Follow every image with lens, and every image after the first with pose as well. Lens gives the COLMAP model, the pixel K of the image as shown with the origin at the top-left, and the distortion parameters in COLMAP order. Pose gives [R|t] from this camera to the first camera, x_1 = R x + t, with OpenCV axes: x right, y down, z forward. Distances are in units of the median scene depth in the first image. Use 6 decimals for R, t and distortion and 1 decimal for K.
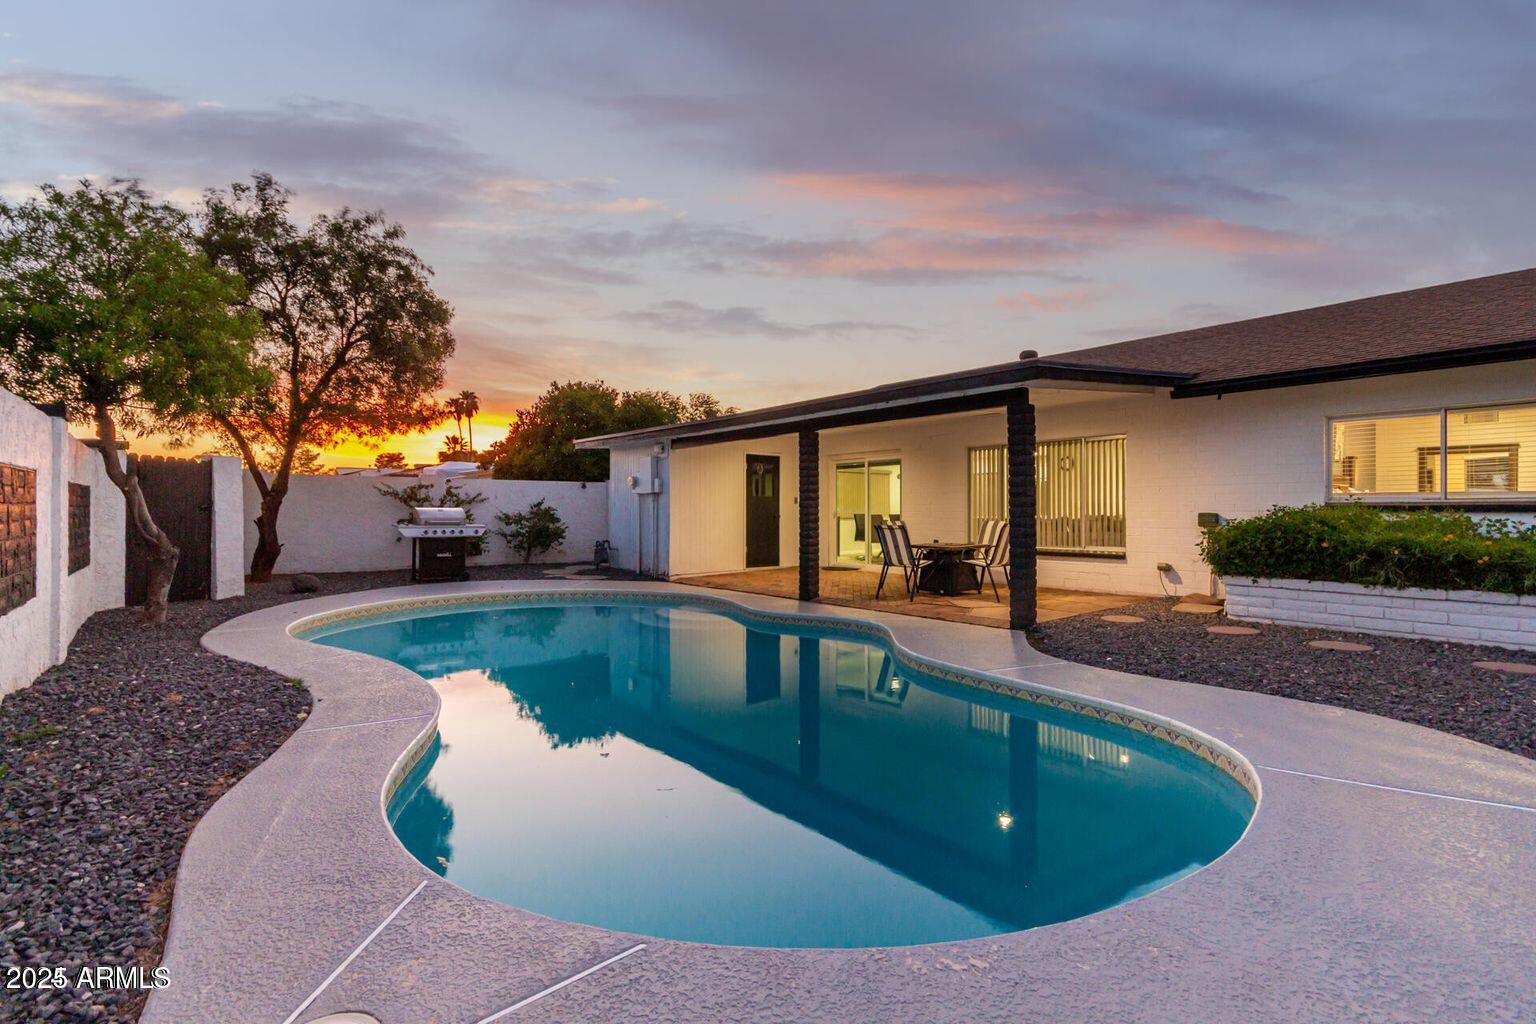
lens RADIAL K [[705.6, 0, 762.7], [0, 705.6, 507.0], [0, 0, 1]] dist [-0.003384, -0.000219]
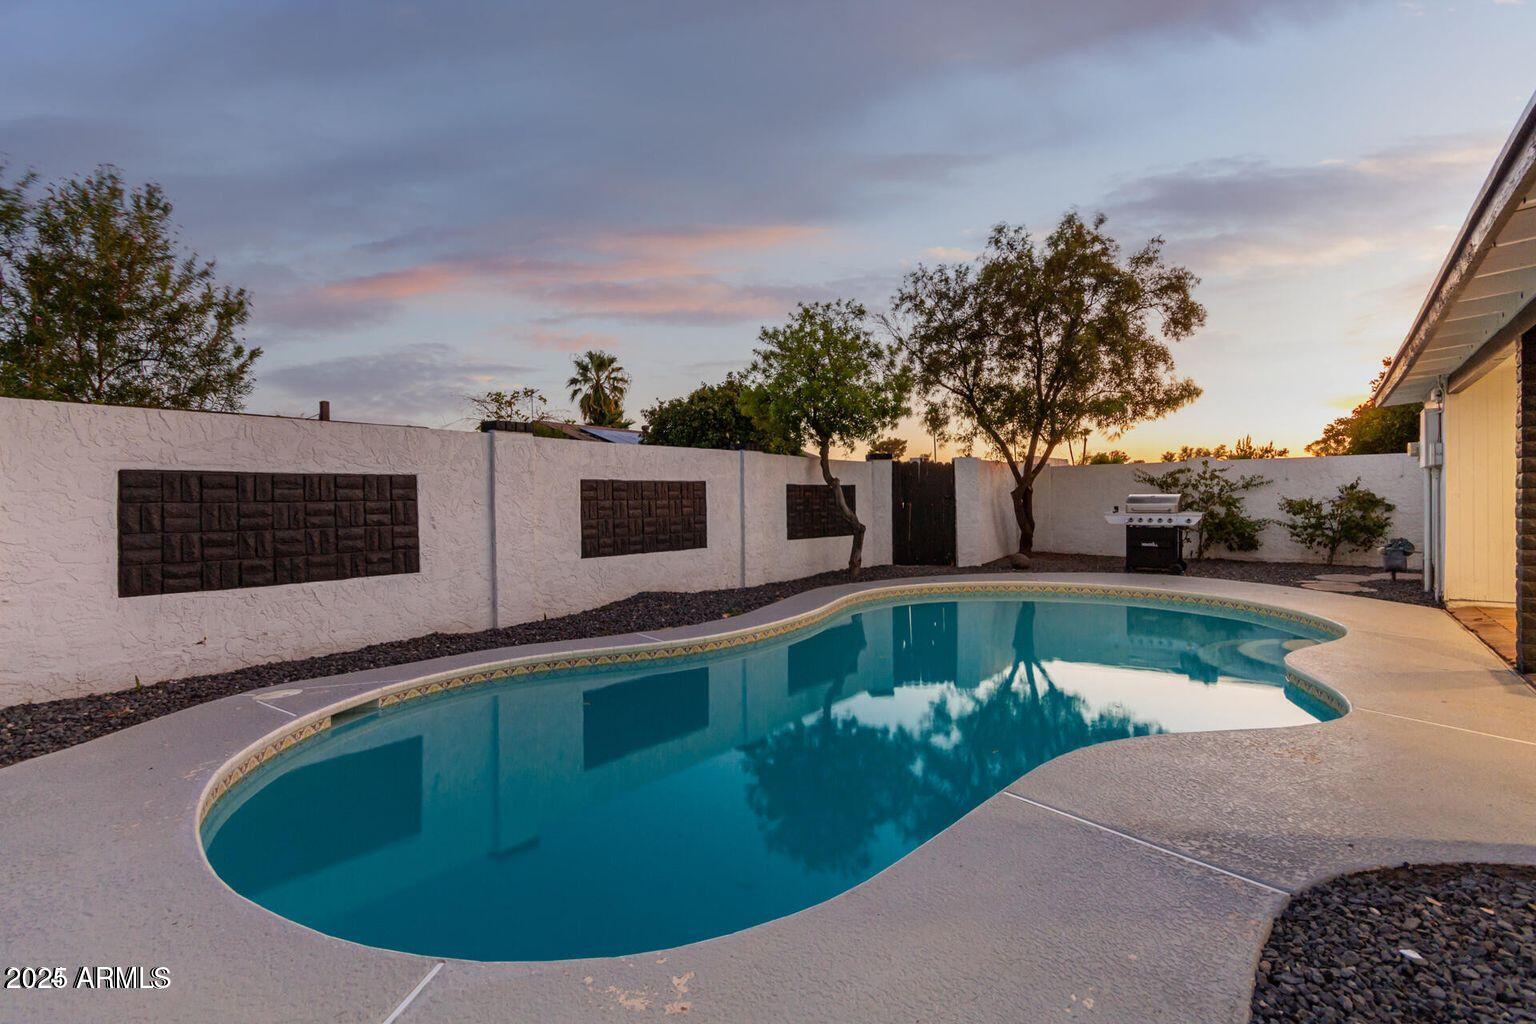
lens RADIAL K [[711.9, 0, 762.4], [0, 711.9, 508.5], [0, 0, 1]] dist [0.000914, -0.000045]
pose [[0.213142, 0.009780, -0.976972, 0.363216], [0.016968, 0.999762, 0.013710, -0.002201], [0.976874, -0.019500, 0.212925, 0.282947]]
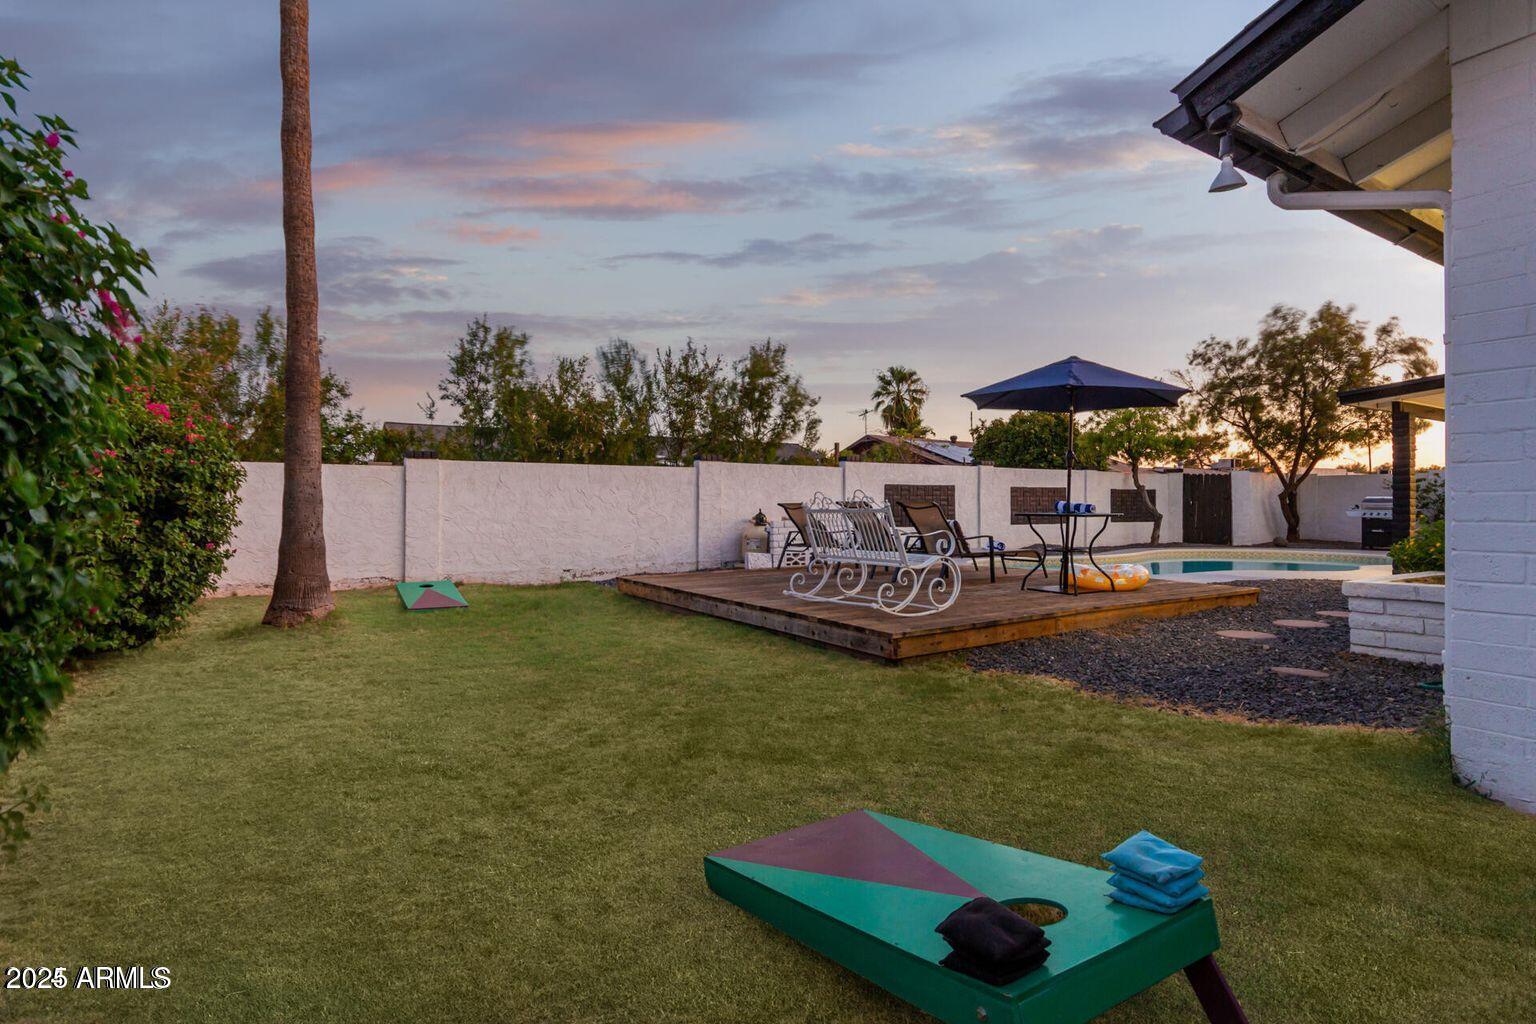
lens RADIAL K [[789.2, 0, 768.0], [0, 789.2, 512.0], [0, 0, 1]] dist [0.016520, 0.000536]
pose [[-0.106605, 0.010630, -0.994245, 1.188144], [0.006747, 0.999928, 0.009967, 0.006694], [0.994279, -0.005646, -0.106669, -0.020109]]
